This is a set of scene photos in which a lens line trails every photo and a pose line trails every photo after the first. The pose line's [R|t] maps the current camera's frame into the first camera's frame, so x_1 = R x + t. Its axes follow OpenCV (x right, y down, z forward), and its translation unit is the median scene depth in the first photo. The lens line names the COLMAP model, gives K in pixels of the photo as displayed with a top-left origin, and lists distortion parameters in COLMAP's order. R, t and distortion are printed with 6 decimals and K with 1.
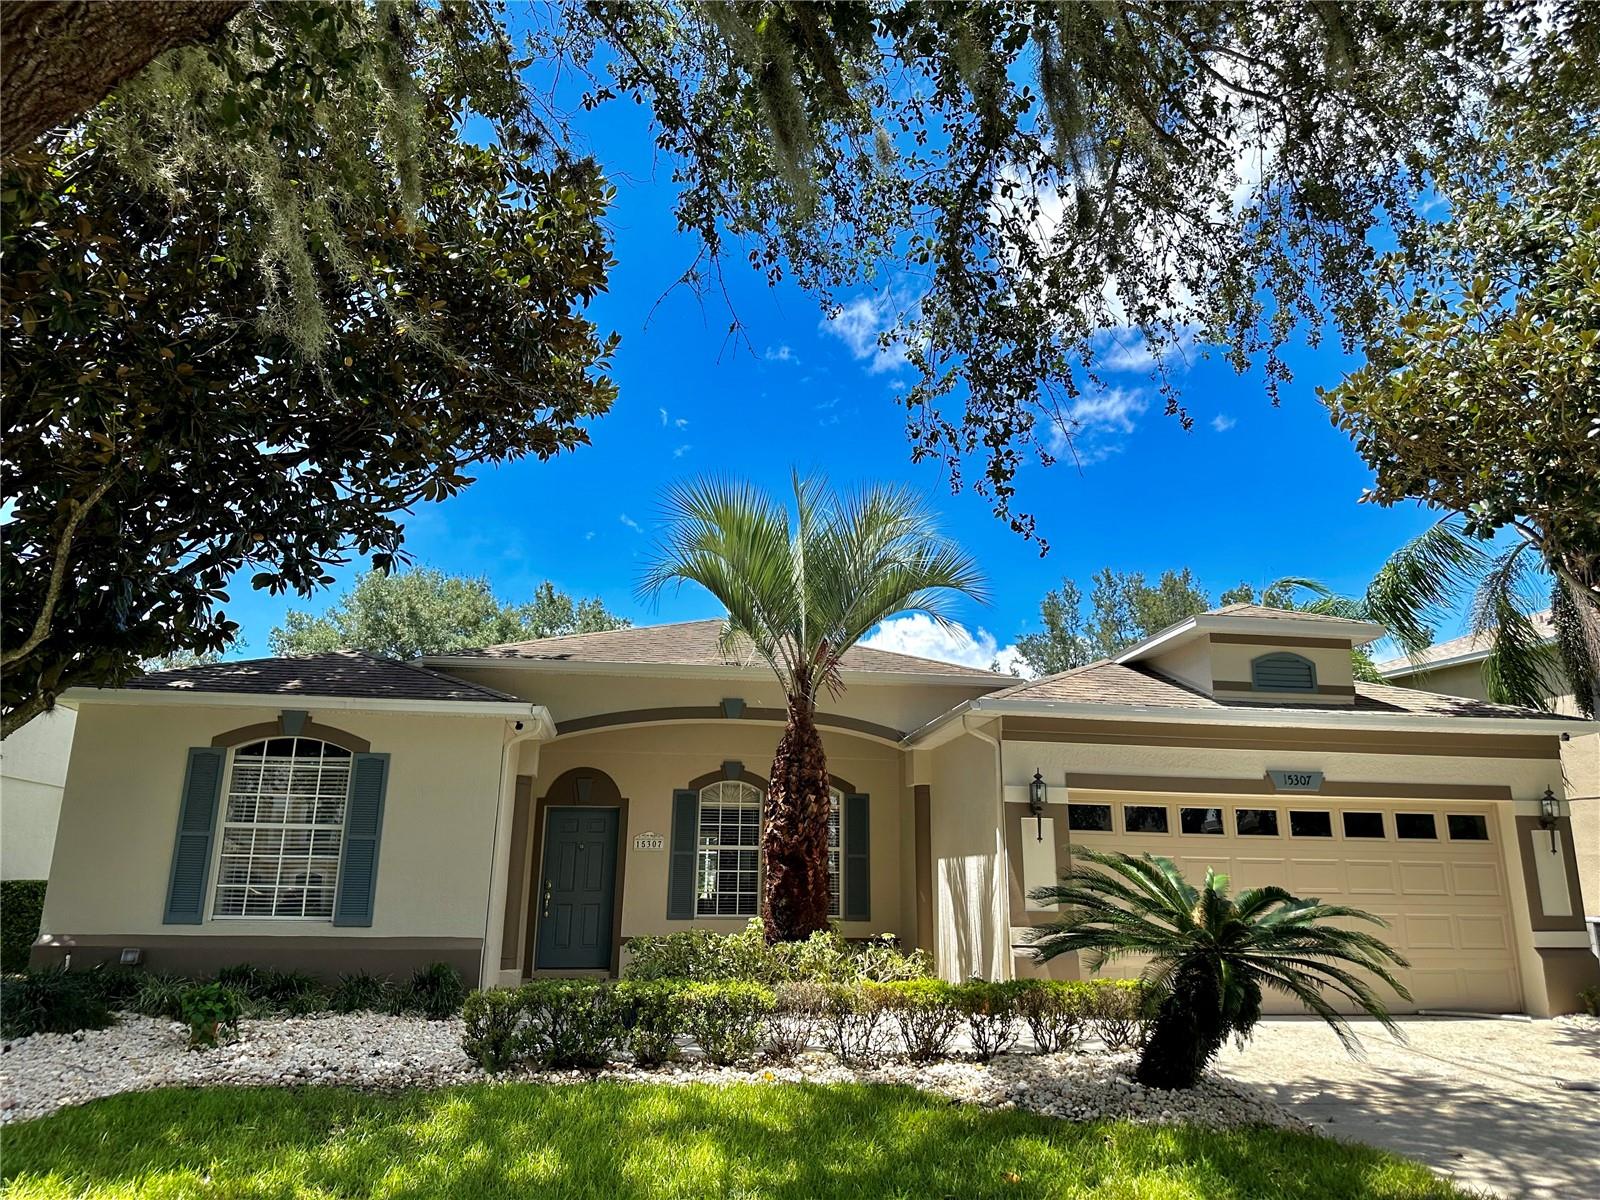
lens RADIAL K [[1119.0, 0, 794.1], [0, 1119.0, 597.1], [0, 0, 1]] dist [0.048749, -0.038151]
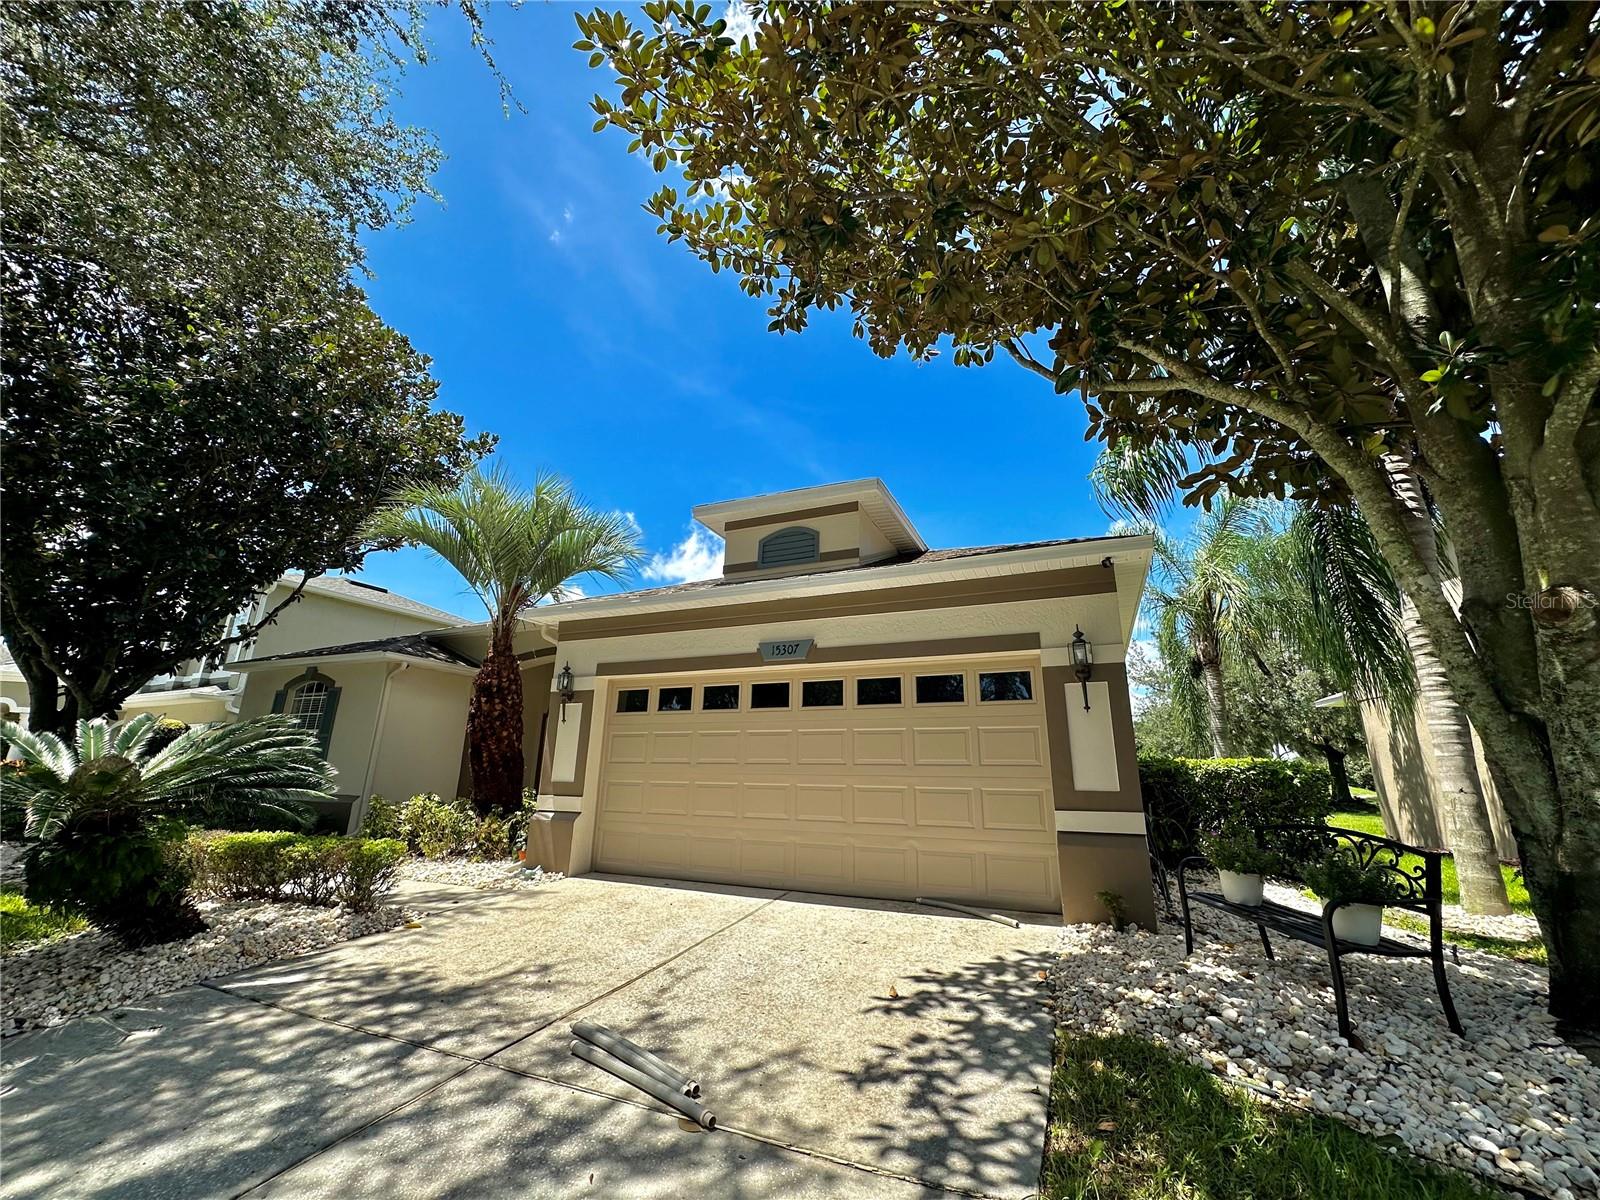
lens RADIAL K [[631.2, 0, 811.6], [0, 631.2, 572.2], [0, 0, 1]] dist [0.004635, 0.000105]
pose [[0.844659, -0.160828, -0.510574, 0.927334], [0.148742, 0.986754, -0.064752, 0.162346], [0.514224, -0.021251, 0.857392, 0.655811]]
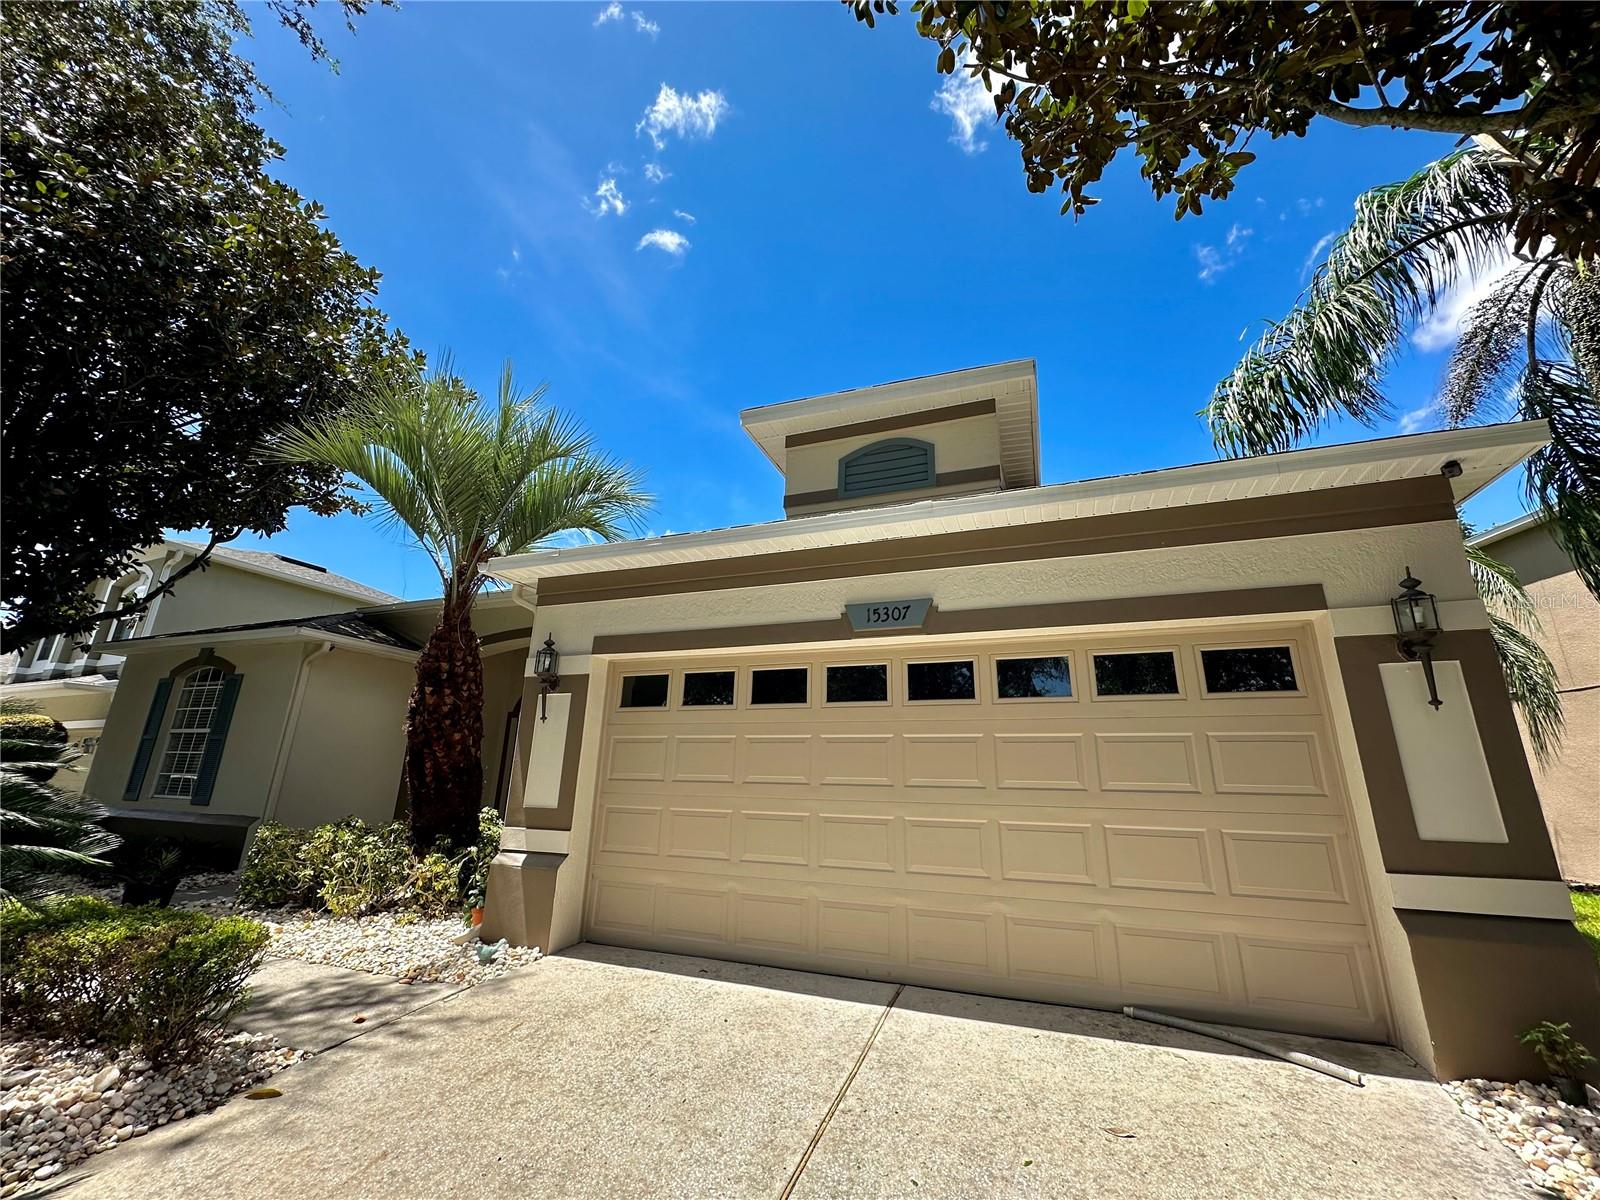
lens RADIAL K [[631.2, 0, 813.2], [0, 631.2, 572.7], [0, 0, 1]] dist [0.004635, 0.000105]
pose [[0.871582, -0.145590, -0.468133, 0.712814], [0.132548, 0.989304, -0.060893, 0.187579], [0.471991, -0.008977, 0.881557, 0.797768]]
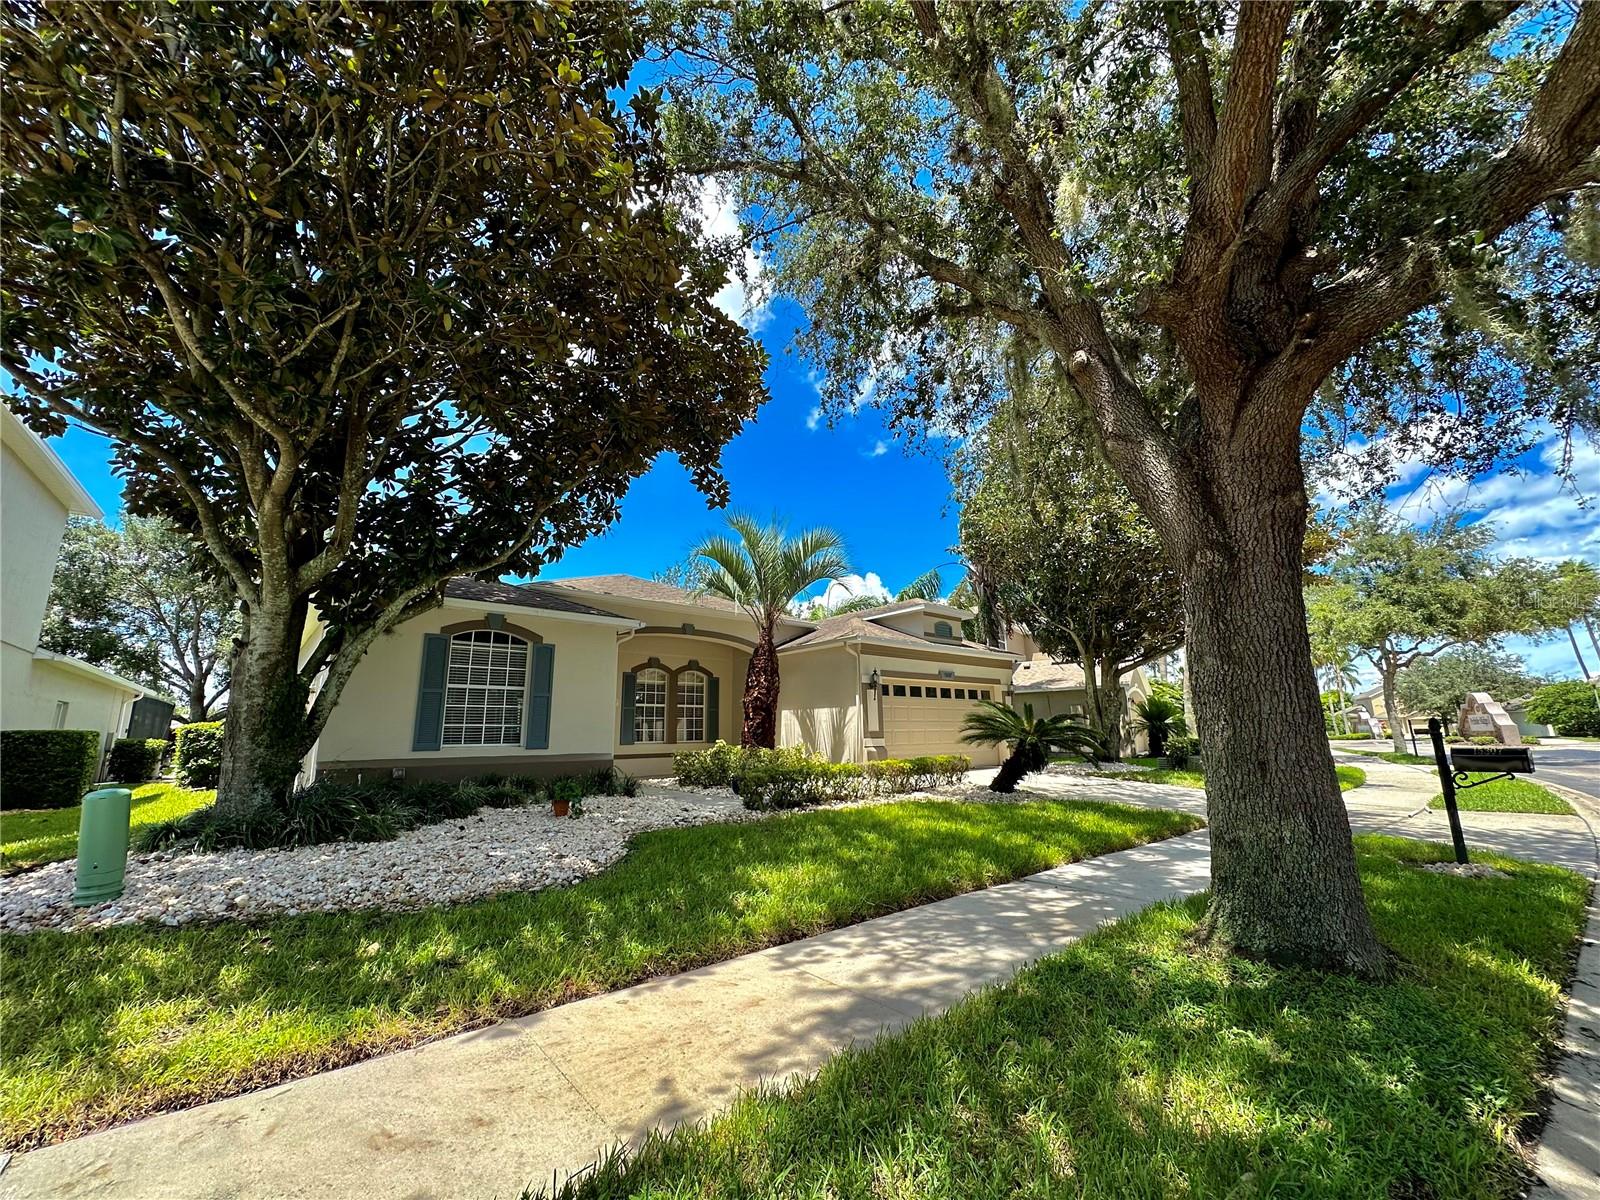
lens RADIAL K [[631.2, 0, 795.7], [0, 631.2, 607.6], [0, 0, 1]] dist [0.004635, 0.000105]
pose [[0.845501, 0.083440, 0.527414, -0.664044], [-0.112343, 0.993405, 0.022936, 0.030884], [-0.522022, -0.078643, 0.849299, 0.054781]]
